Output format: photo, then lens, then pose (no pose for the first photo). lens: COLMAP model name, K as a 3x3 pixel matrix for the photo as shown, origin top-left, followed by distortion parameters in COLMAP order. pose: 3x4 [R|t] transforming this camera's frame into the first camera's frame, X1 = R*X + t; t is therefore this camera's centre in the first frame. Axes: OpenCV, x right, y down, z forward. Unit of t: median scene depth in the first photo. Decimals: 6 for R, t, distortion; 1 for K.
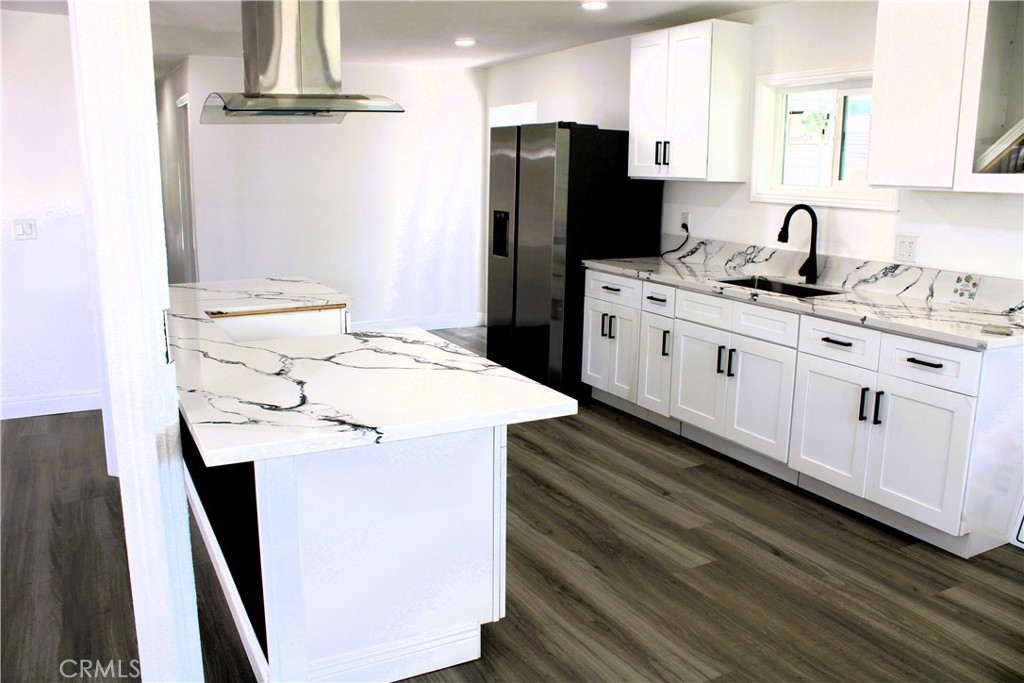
lens RADIAL K [[855.9, 0, 512.0], [0, 855.9, 341.5], [0, 0, 1]] dist [-0.191960, 0.177691]
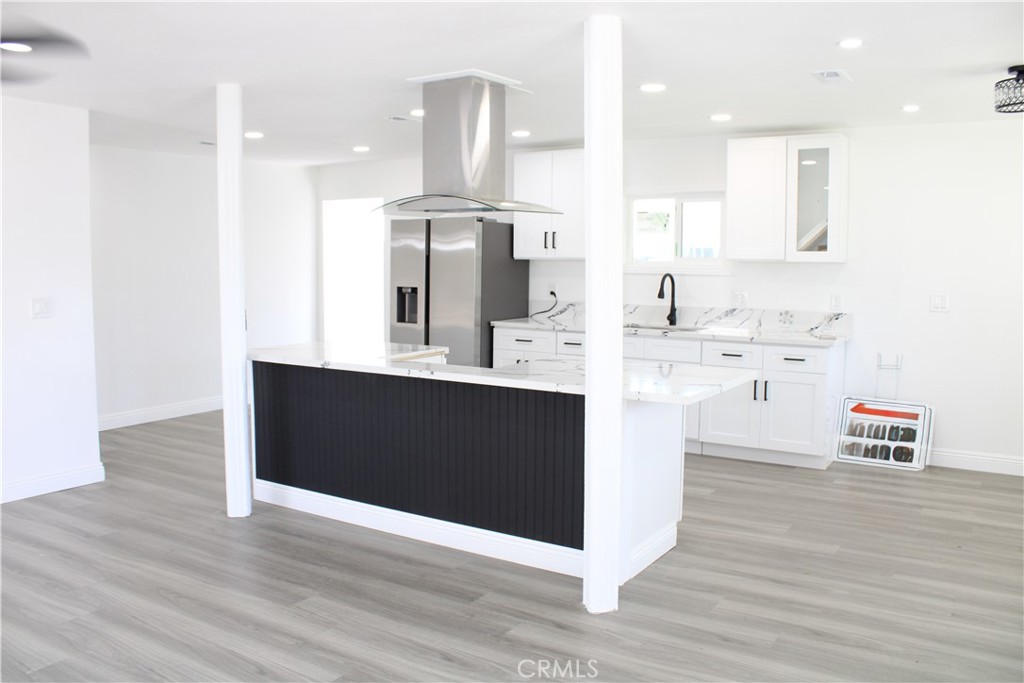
lens RADIAL K [[855.9, 0, 512.0], [0, 855.9, 341.5], [0, 0, 1]] dist [-0.191960, 0.177691]
pose [[0.869558, -0.051655, 0.491121, -0.661320], [0.100952, 0.992106, -0.074395, 0.044809], [-0.483402, 0.114270, 0.867908, -0.188081]]
